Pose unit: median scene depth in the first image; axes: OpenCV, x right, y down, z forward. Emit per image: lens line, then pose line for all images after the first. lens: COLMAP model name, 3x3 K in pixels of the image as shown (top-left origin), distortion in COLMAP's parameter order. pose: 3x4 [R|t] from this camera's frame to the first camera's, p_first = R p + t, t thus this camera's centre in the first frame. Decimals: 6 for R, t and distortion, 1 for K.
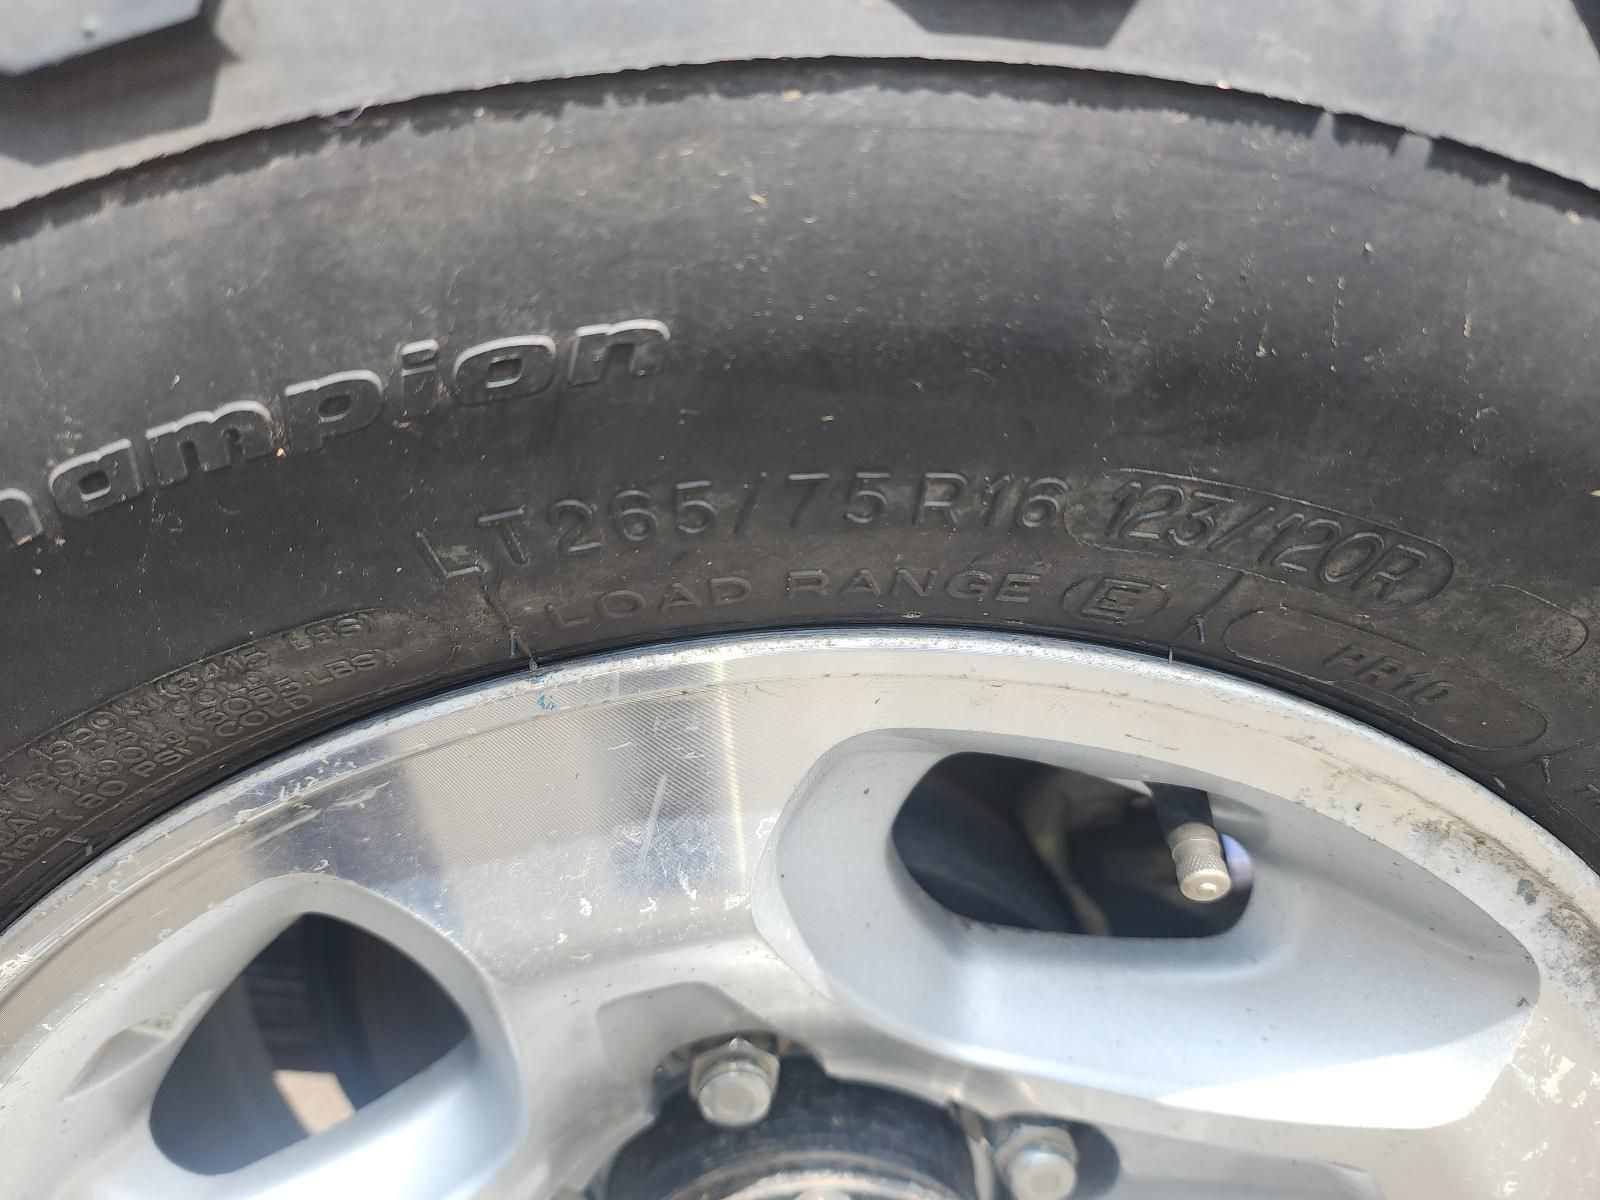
lens RADIAL K [[1105.8, 0, 802.2], [0, 1105.8, 594.3], [0, 0, 1]] dist [0.053784, -0.059550]
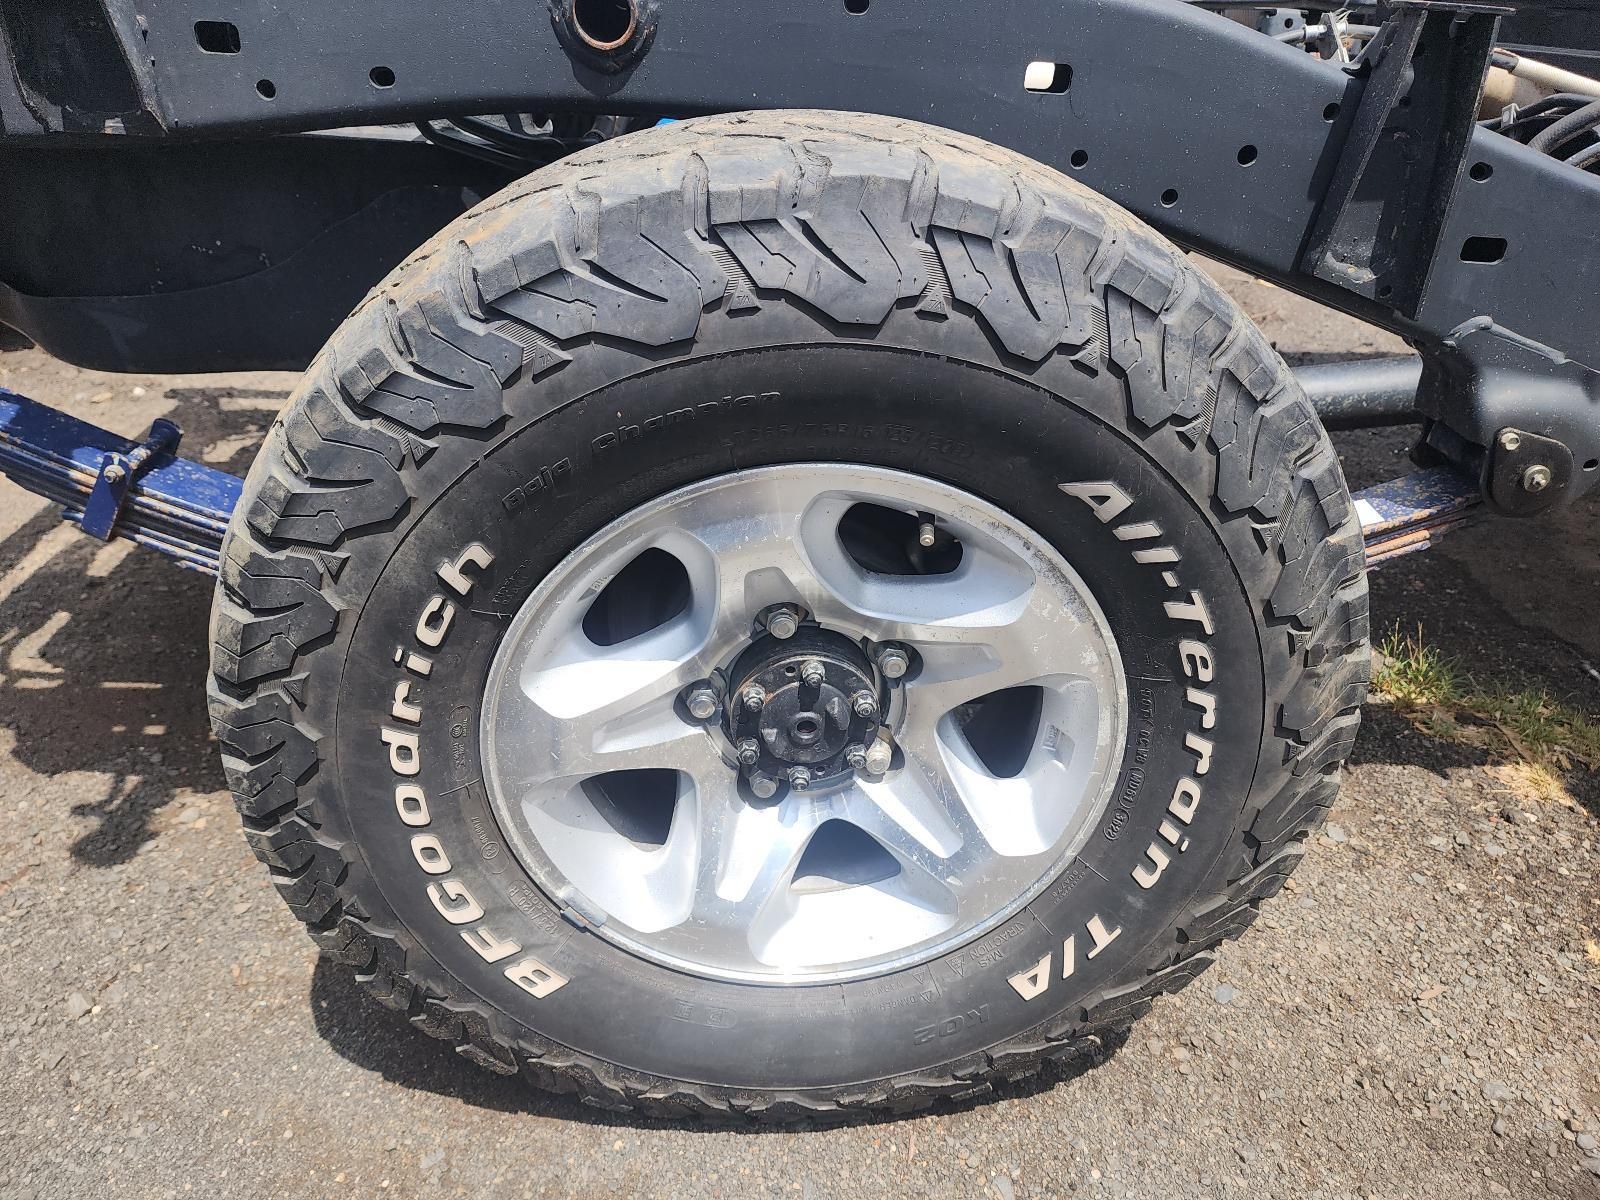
lens RADIAL K [[1105.8, 0, 802.2], [0, 1105.8, 594.3], [0, 0, 1]] dist [0.053784, -0.059550]
pose [[0.999568, 0.025210, -0.015109, 0.044350], [-0.022796, 0.989478, 0.142878, -0.055902], [0.018552, -0.142472, 0.989625, -2.704127]]
